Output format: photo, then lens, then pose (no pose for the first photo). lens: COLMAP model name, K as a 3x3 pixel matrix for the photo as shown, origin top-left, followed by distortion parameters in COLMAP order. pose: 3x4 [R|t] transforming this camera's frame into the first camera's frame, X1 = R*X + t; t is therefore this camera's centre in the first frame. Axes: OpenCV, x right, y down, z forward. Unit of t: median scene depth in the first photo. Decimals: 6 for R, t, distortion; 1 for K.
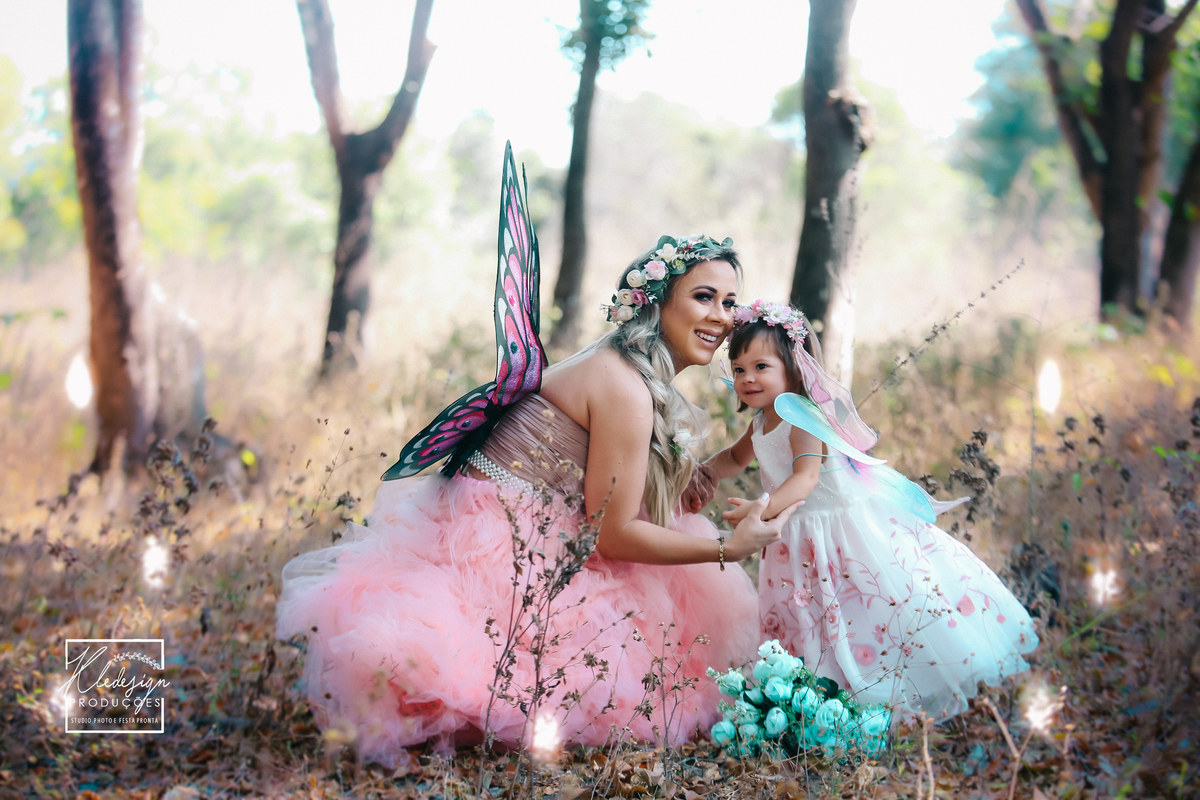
lens RADIAL K [[3718.2, 0, 600.0], [0, 3718.2, 400.0], [0, 0, 1]] dist [-0.067266, 0.546097]
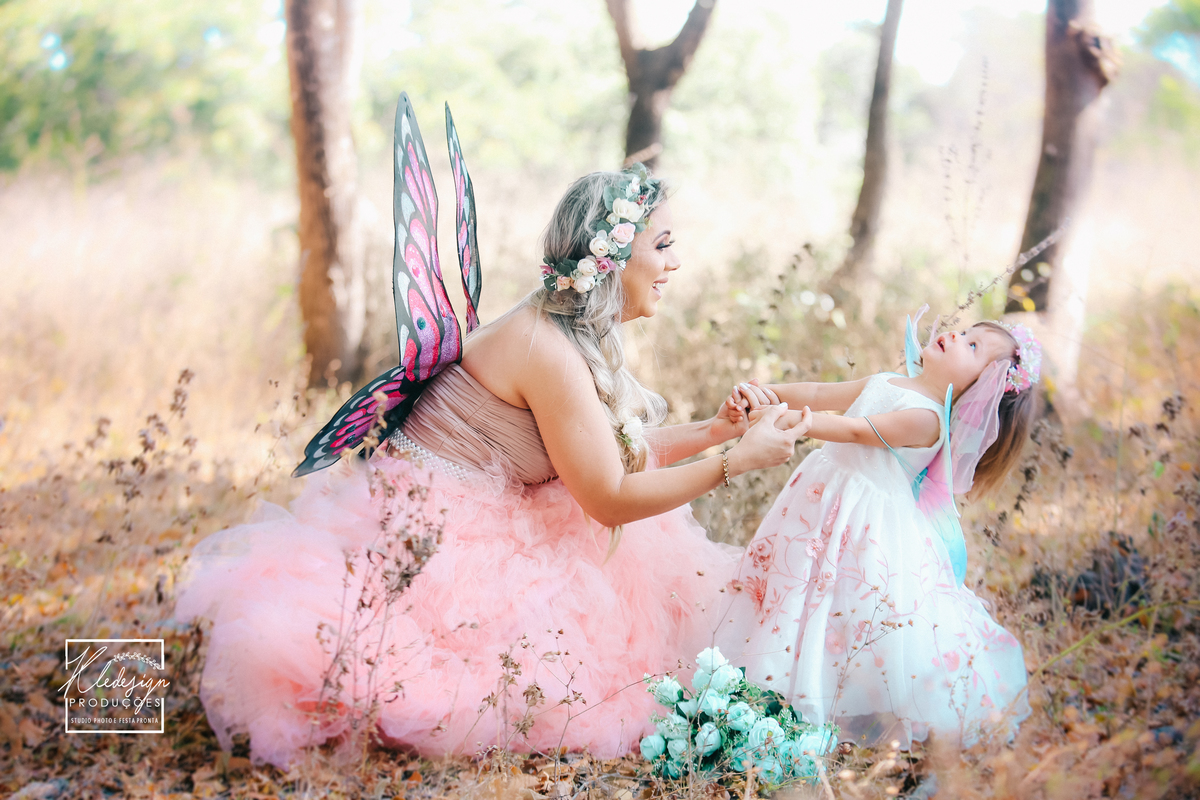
lens RADIAL K [[3718.2, 0, 600.0], [0, 3718.2, 400.0], [0, 0, 1]] dist [-0.067266, 0.546097]
pose [[0.993286, 0.036777, -0.109682, 0.111730], [-0.034098, 0.999075, 0.026206, -0.017063], [0.110544, -0.022291, 0.993621, 0.100953]]
